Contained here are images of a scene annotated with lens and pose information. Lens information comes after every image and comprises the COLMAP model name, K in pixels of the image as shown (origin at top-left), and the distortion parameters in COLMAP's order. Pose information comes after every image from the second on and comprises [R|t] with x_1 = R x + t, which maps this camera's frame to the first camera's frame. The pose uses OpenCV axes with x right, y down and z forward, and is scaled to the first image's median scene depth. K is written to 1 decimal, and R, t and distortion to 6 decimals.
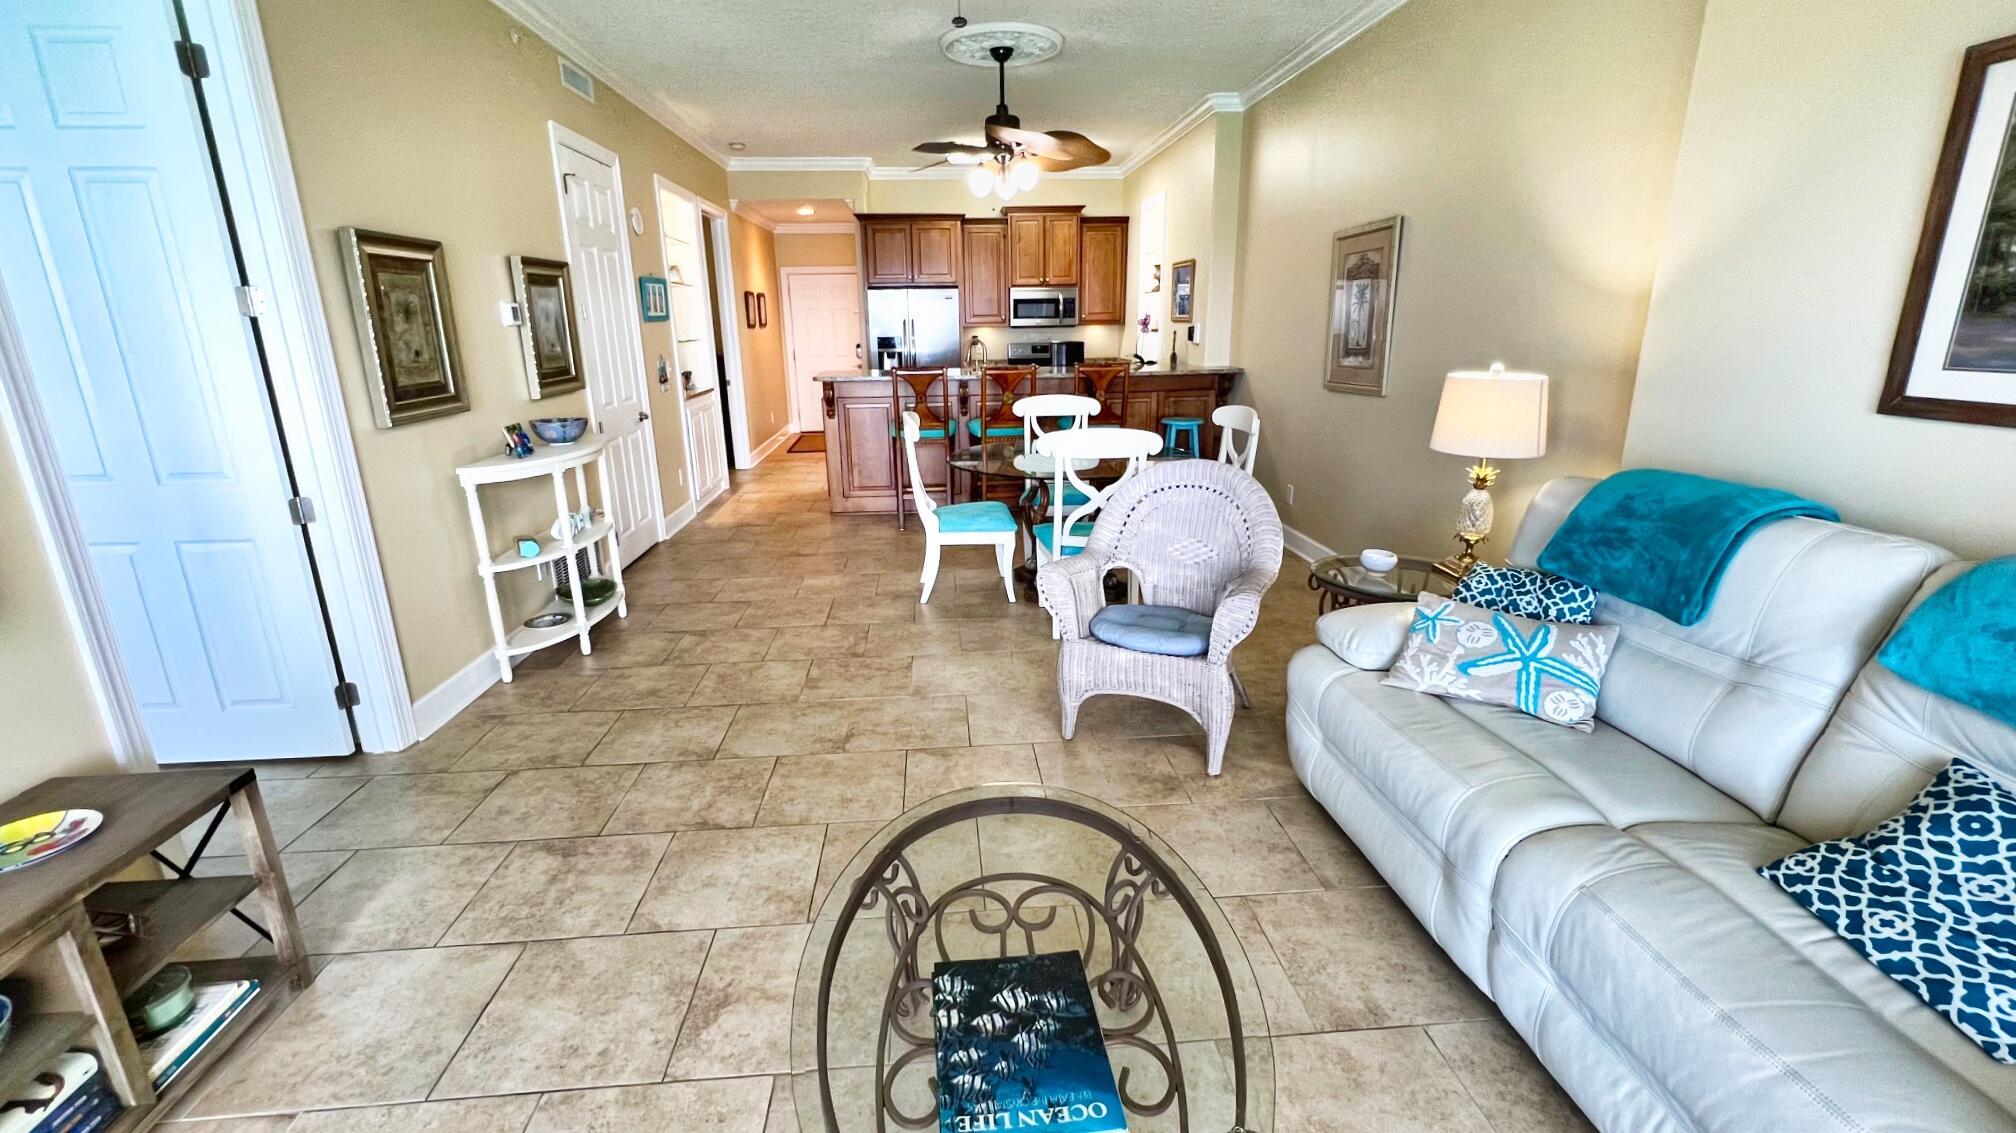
lens RADIAL K [[866.5, 0, 1008.0], [0, 866.5, 566.5], [0, 0, 1]] dist [0.000405, -0.000017]
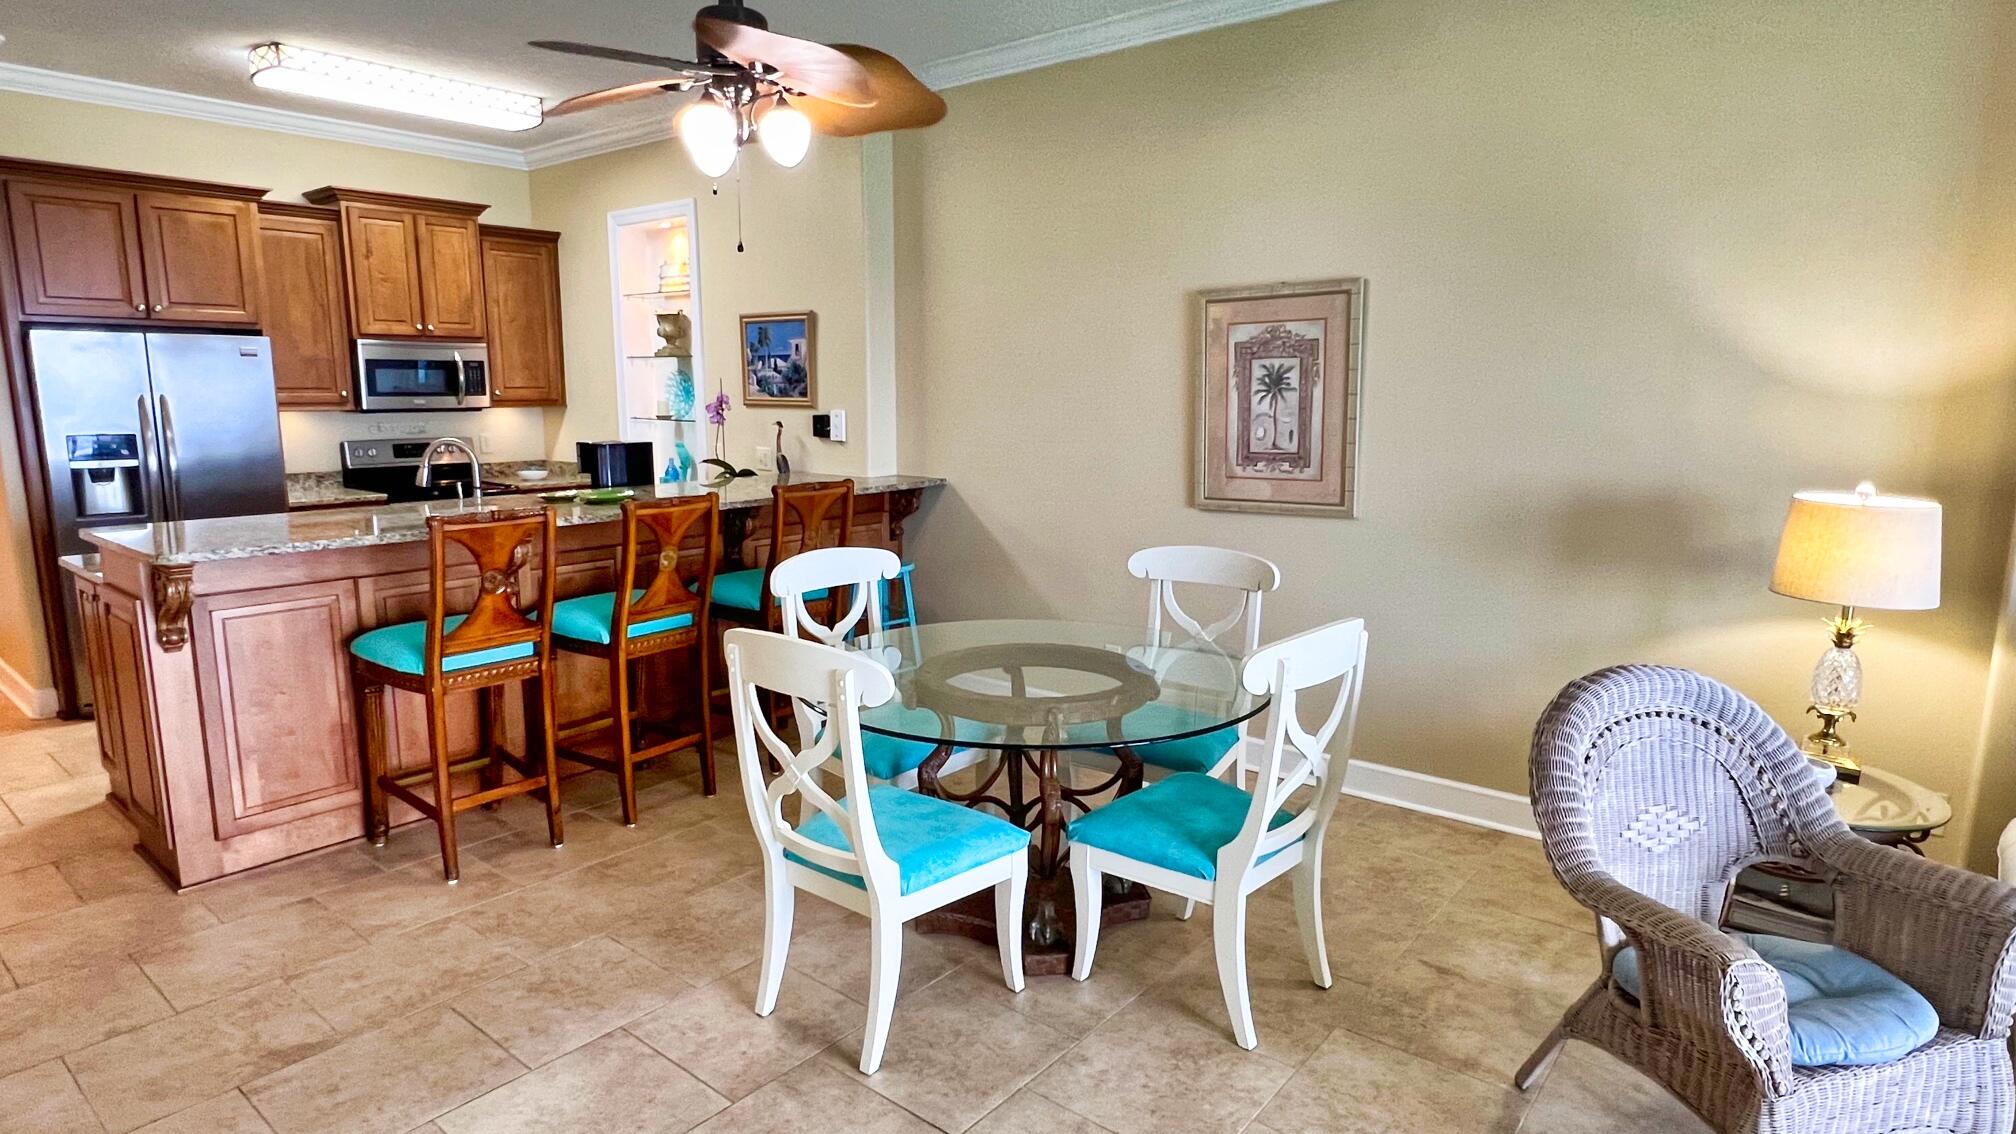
lens RADIAL K [[1109.1, 0, 1008.0], [0, 1109.1, 567.0], [0, 0, 1]] dist [0.000417, -0.000534]
pose [[0.698803, -0.098597, 0.708487, -0.261907], [0.183345, 0.982056, -0.044170, -0.104080], [-0.691419, 0.160764, 0.704340, 0.343050]]
